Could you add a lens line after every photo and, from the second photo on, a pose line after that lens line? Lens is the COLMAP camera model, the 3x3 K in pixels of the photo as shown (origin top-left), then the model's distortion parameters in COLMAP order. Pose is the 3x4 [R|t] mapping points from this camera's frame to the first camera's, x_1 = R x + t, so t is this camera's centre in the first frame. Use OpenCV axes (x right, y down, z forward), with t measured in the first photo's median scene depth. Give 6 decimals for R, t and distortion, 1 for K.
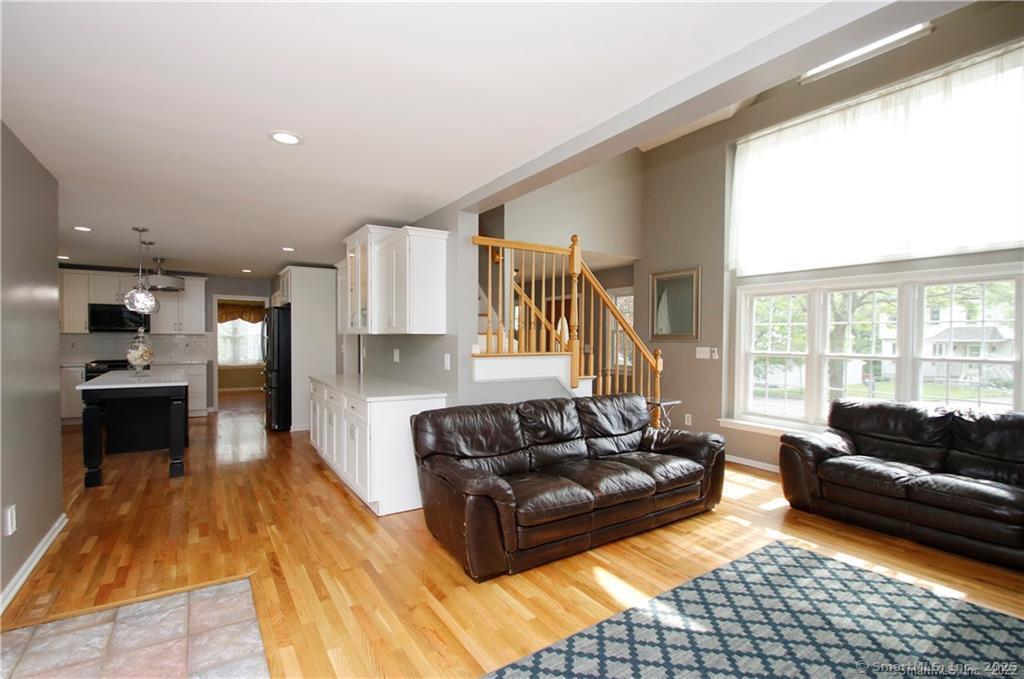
lens RADIAL K [[475.7, 0, 504.7], [0, 475.7, 349.4], [0, 0, 1]] dist [0.020219, -0.022758]
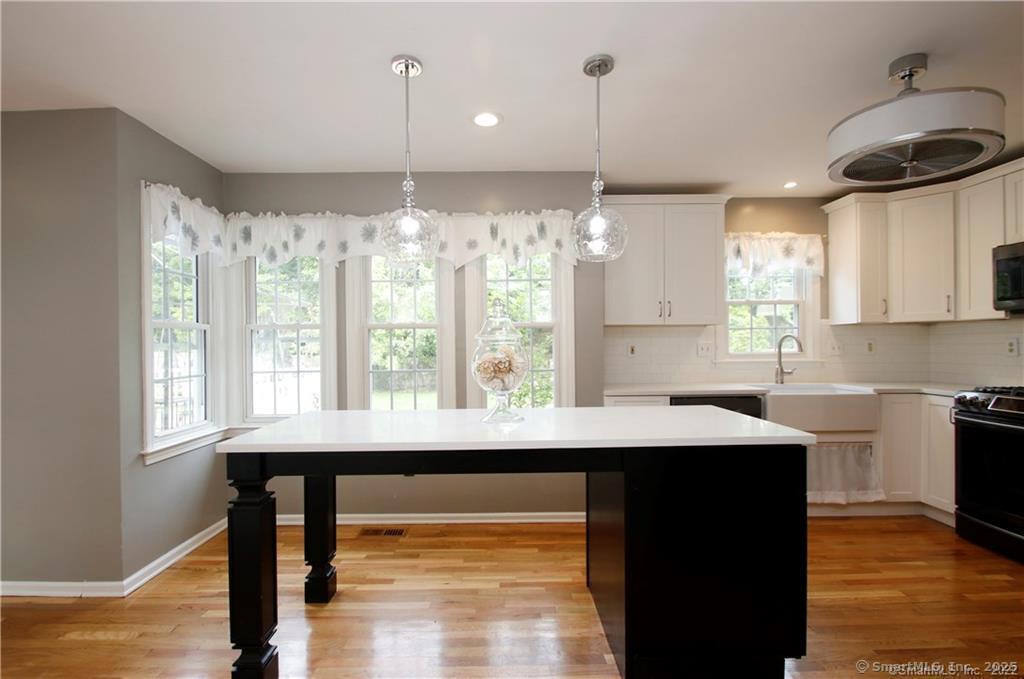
lens RADIAL K [[472.9, 0, 505.5], [0, 472.9, 347.3], [0, 0, 1]] dist [0.020089, -0.022174]
pose [[-0.528492, 0.000946, -0.848937, -0.296981], [-0.016088, 0.999809, 0.011129, -0.006220], [0.848786, 0.019539, -0.528376, 0.849892]]
